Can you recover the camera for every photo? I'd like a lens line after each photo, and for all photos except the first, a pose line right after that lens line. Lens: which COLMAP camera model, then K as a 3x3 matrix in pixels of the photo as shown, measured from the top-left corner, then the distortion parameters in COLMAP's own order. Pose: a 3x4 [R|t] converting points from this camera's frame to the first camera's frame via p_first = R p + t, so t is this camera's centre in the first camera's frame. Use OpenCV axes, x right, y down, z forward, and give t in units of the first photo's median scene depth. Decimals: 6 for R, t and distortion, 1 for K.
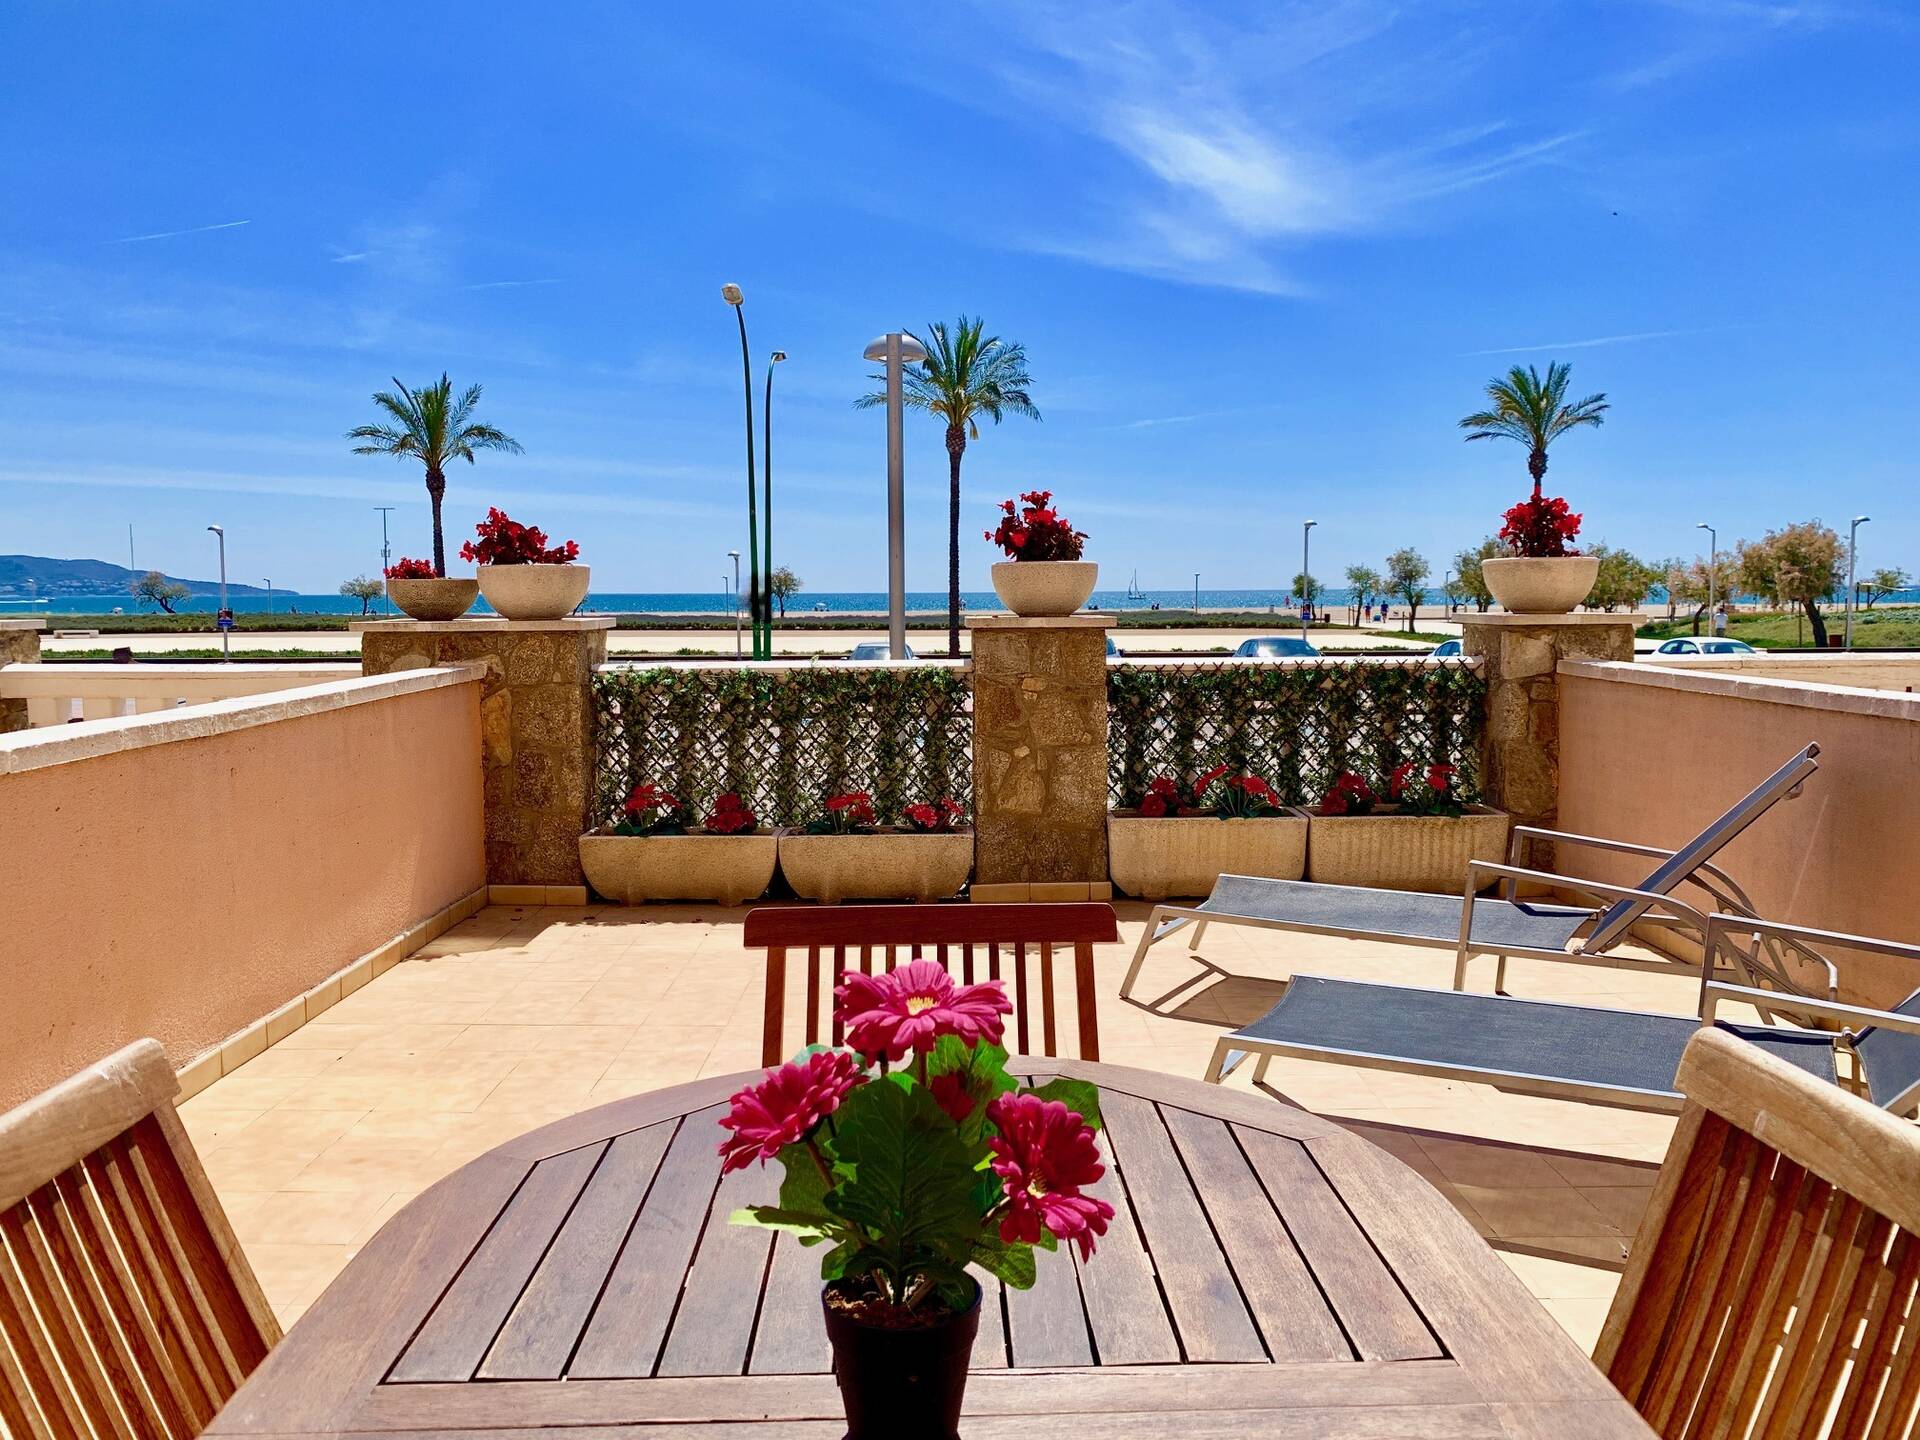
lens RADIAL K [[1442.4, 0, 955.1], [0, 1442.4, 682.9], [0, 0, 1]] dist [0.120288, -0.273671]
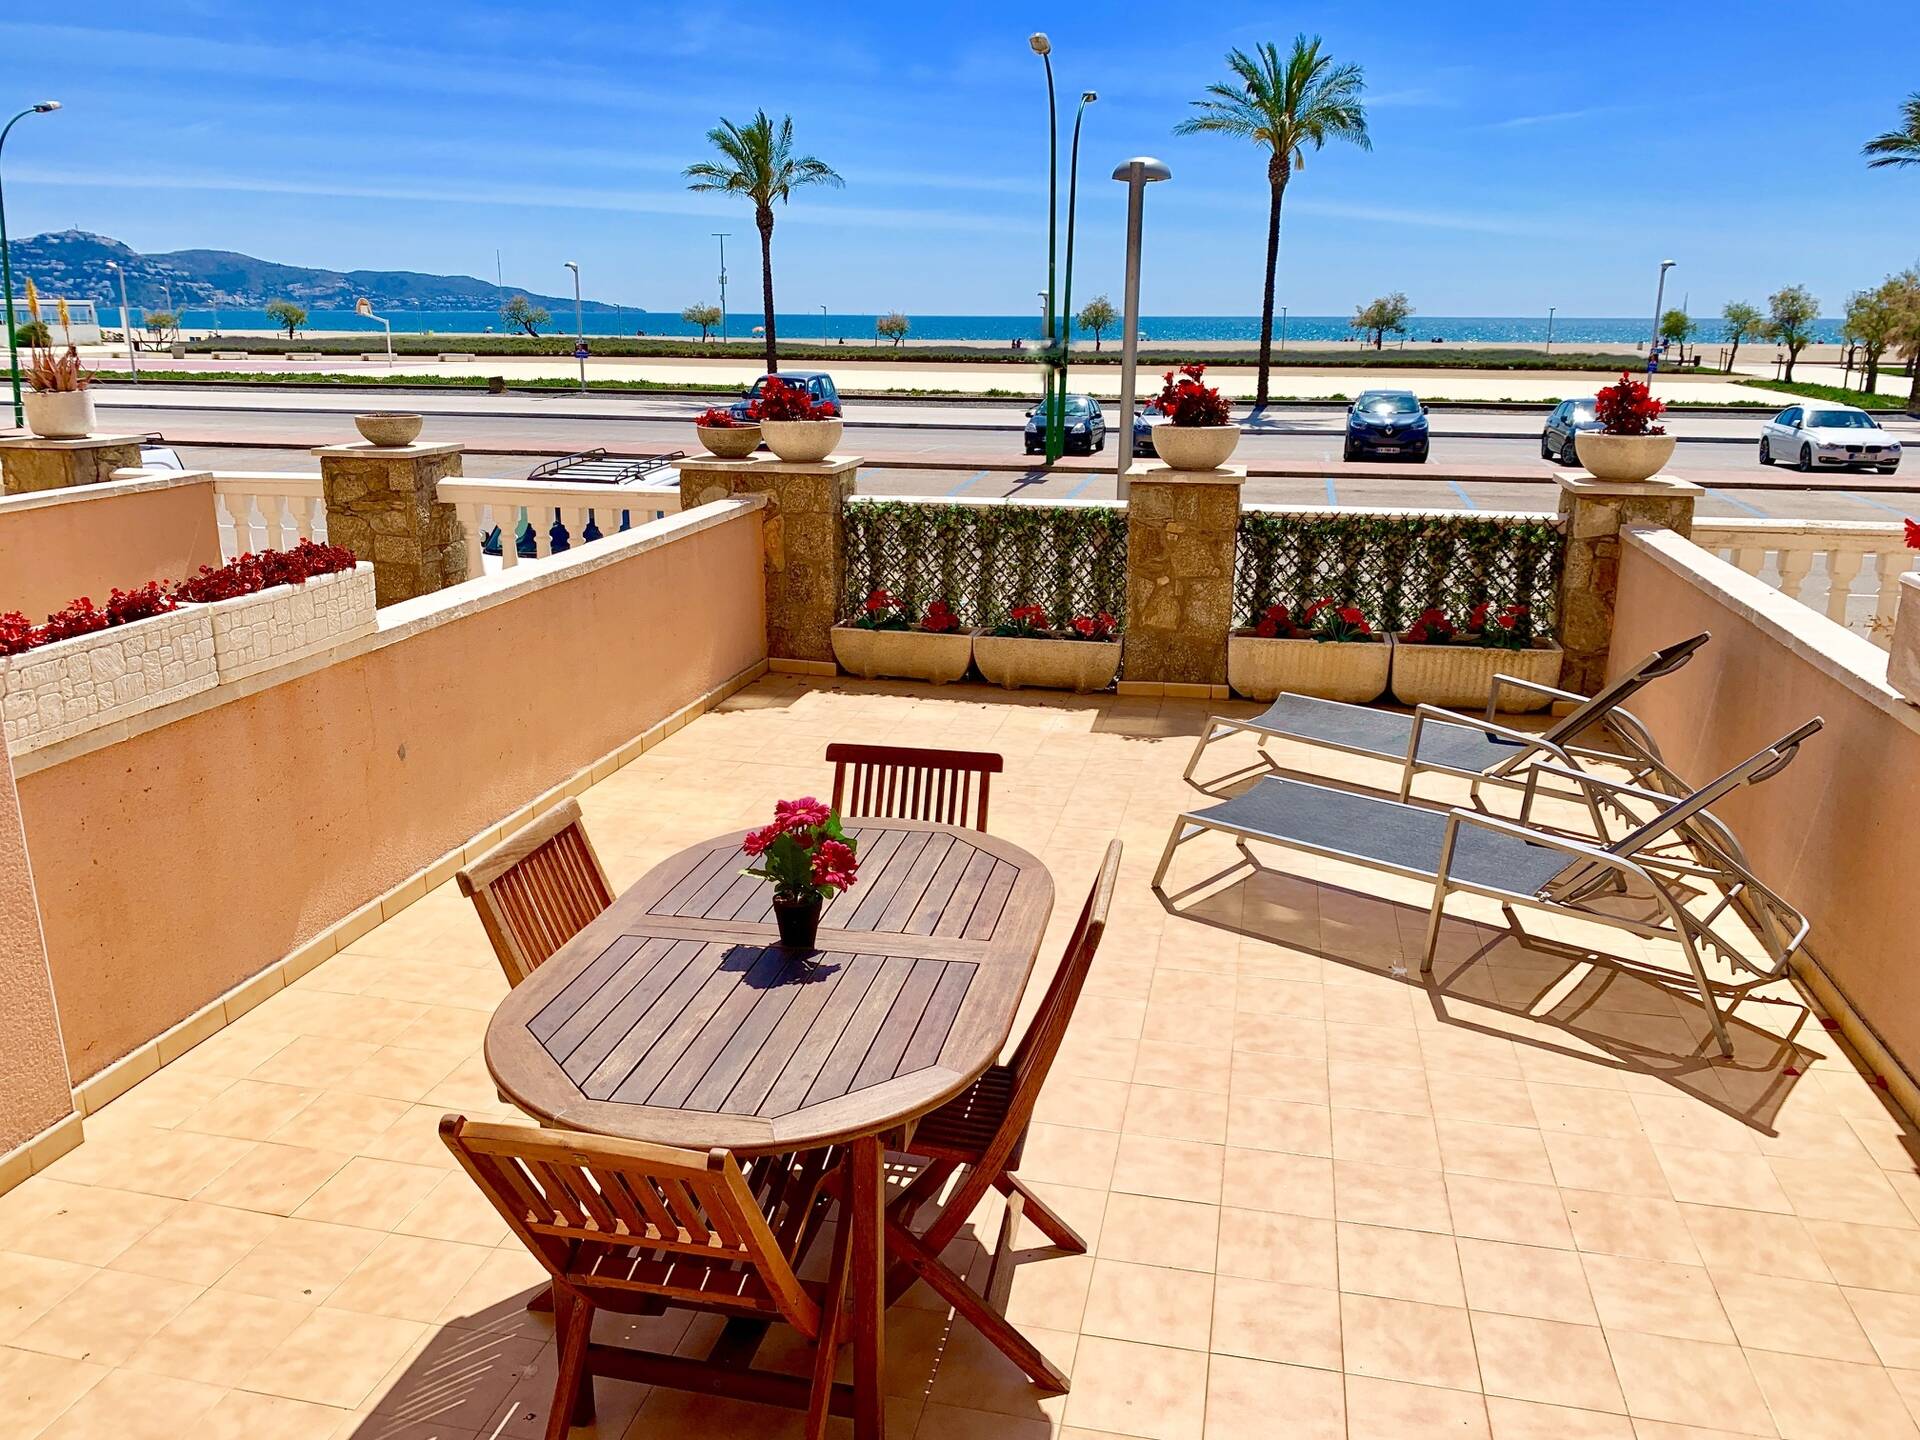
lens RADIAL K [[1442.4, 0, 955.1], [0, 1442.4, 682.9], [0, 0, 1]] dist [0.120288, -0.273671]
pose [[0.976226, 0.062729, -0.207481, 0.132883], [-0.023969, 0.982579, 0.184292, -0.091282], [0.215427, -0.174937, 0.960723, -0.270537]]
